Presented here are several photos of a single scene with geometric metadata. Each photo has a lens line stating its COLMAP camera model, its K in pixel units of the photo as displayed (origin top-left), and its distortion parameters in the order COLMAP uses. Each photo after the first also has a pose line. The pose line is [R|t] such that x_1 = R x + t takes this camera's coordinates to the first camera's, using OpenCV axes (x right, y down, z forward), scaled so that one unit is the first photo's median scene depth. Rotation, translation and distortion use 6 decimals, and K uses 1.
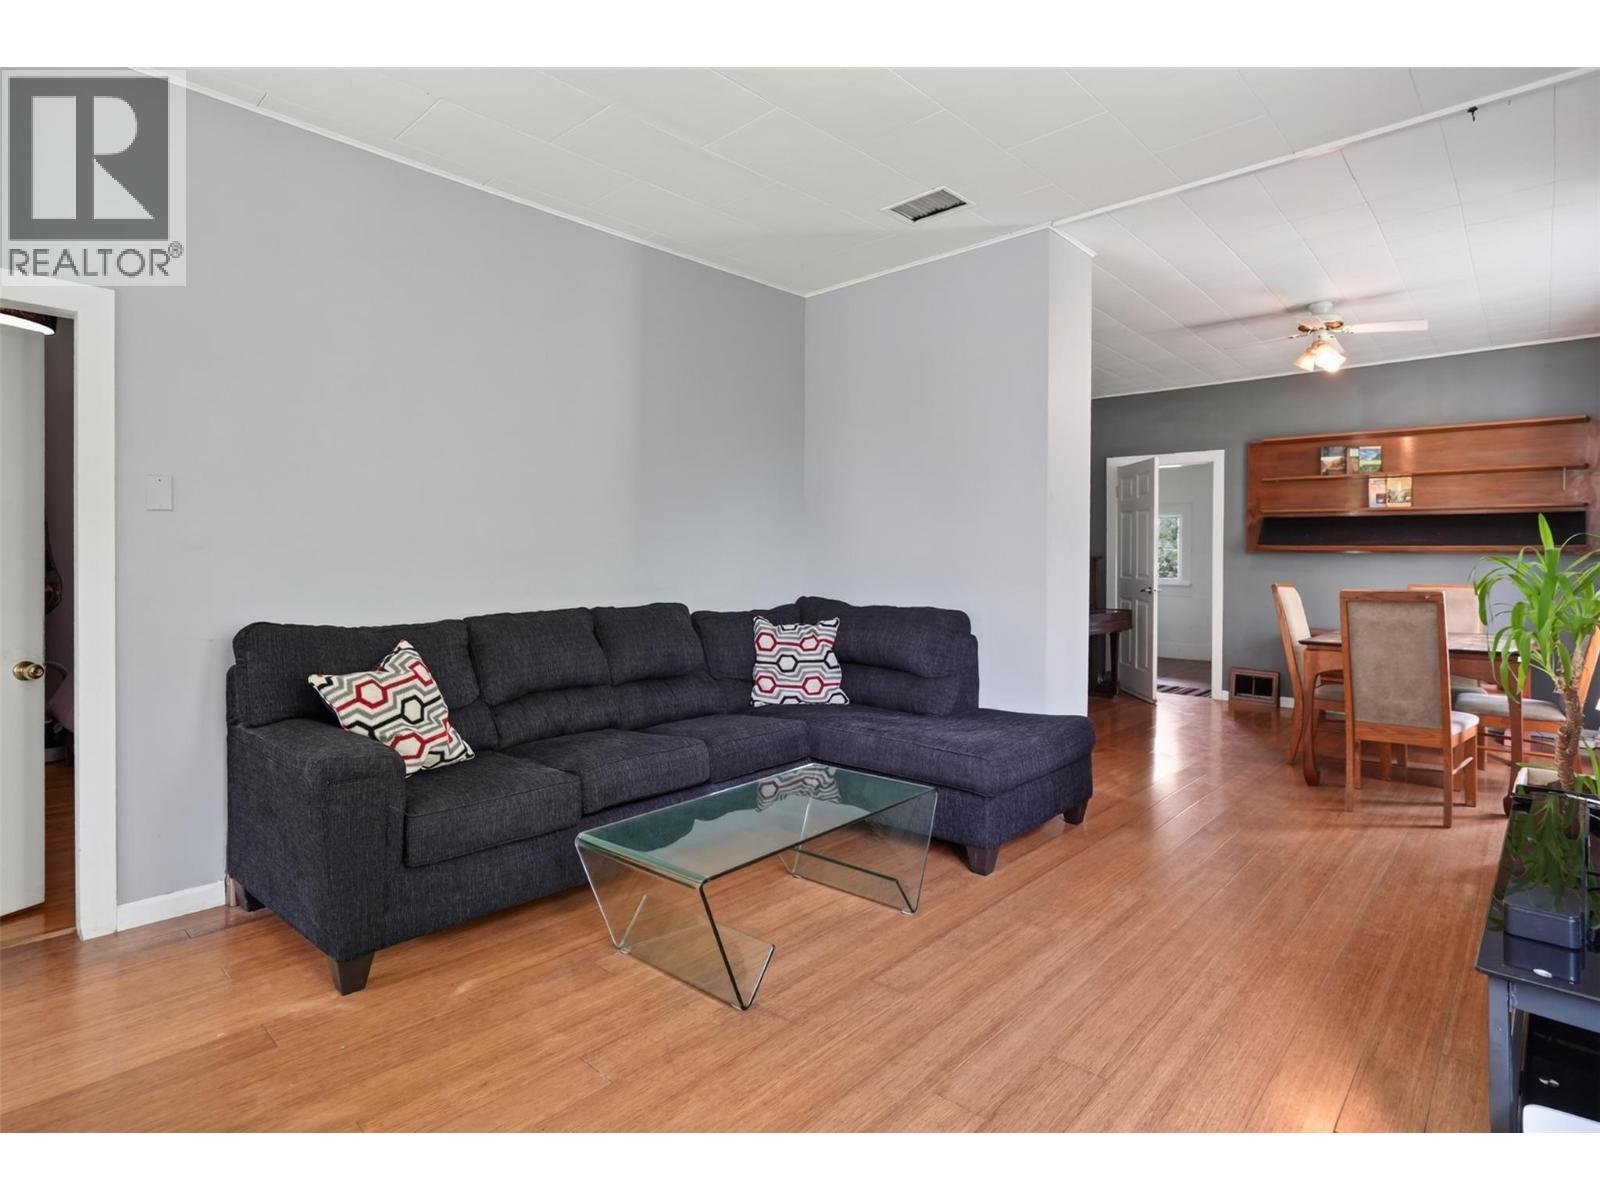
lens RADIAL K [[789.0, 0, 802.9], [0, 789.0, 590.0], [0, 0, 1]] dist [-0.038214, 0.015826]
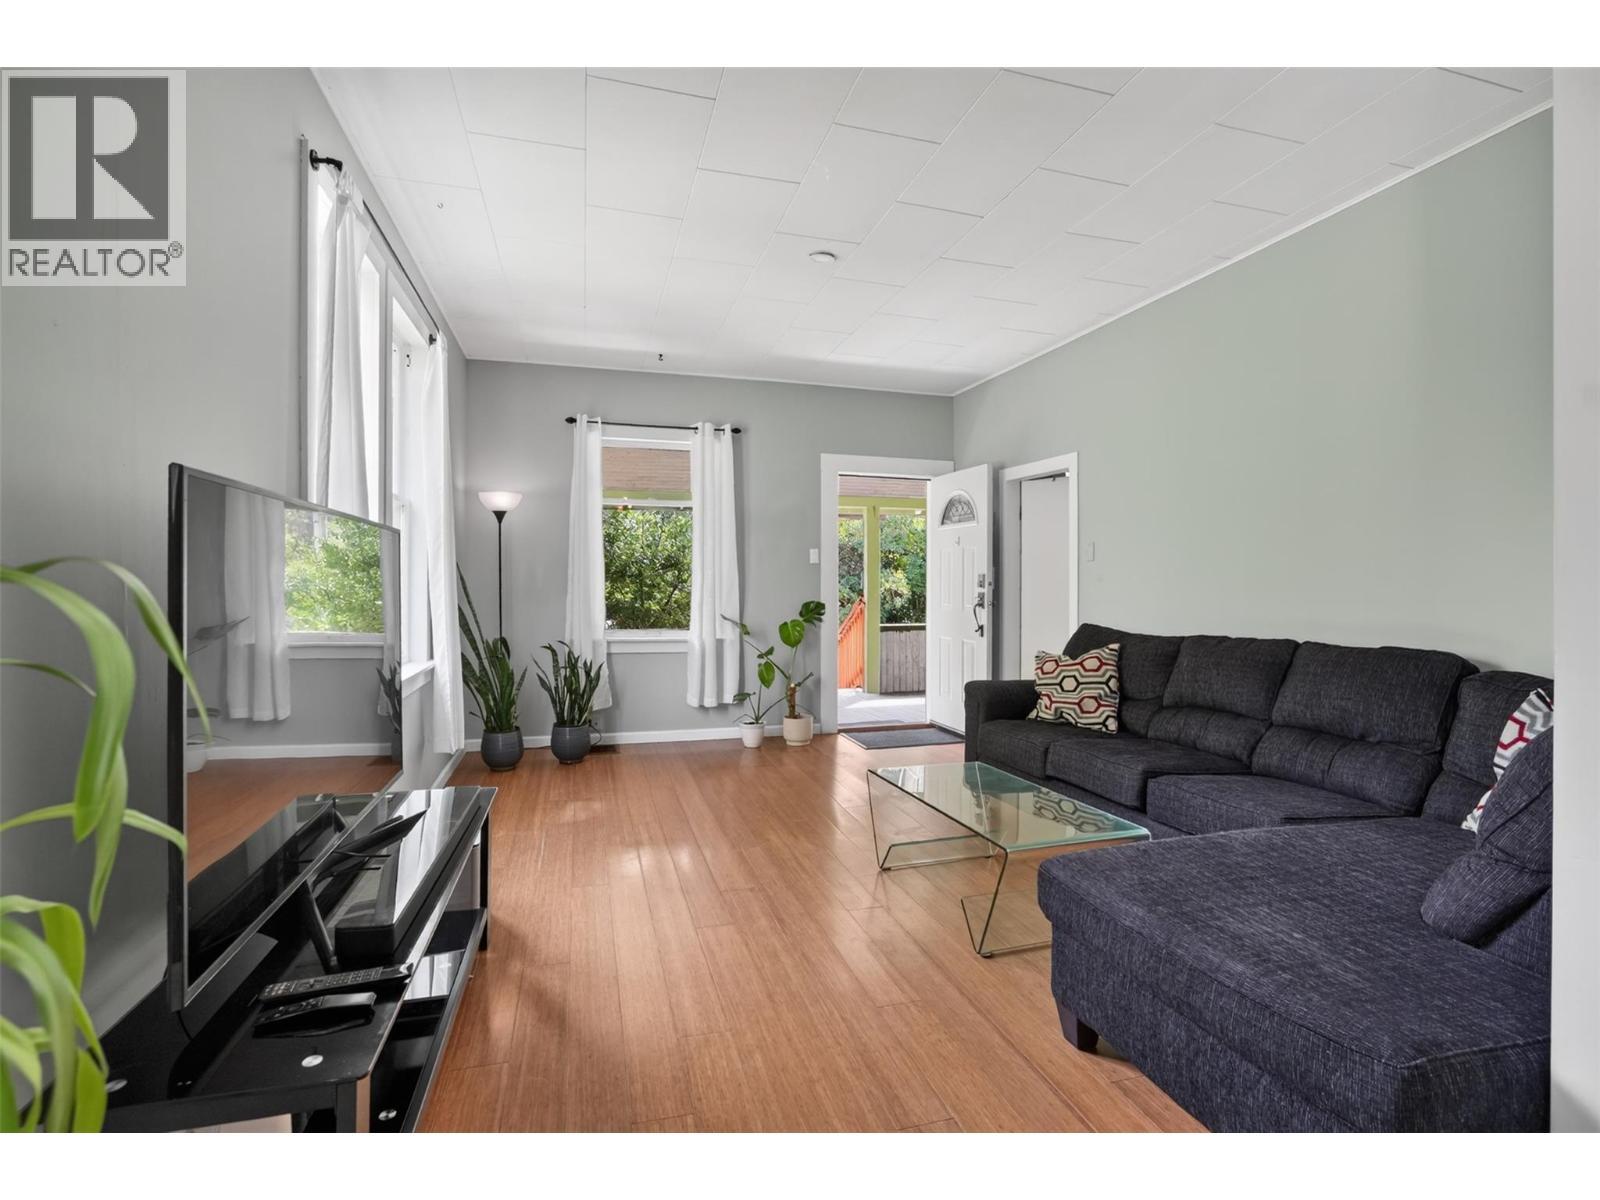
lens RADIAL K [[750.5, 0, 800.0], [0, 750.5, 600.0], [0, 0, 1]] dist [-0.052487, 0.027167]
pose [[-0.527524, -0.020609, -0.849290, 0.920492], [-0.020836, 0.999719, -0.011317, 0.007509], [0.849285, 0.011726, -0.527805, 1.165722]]
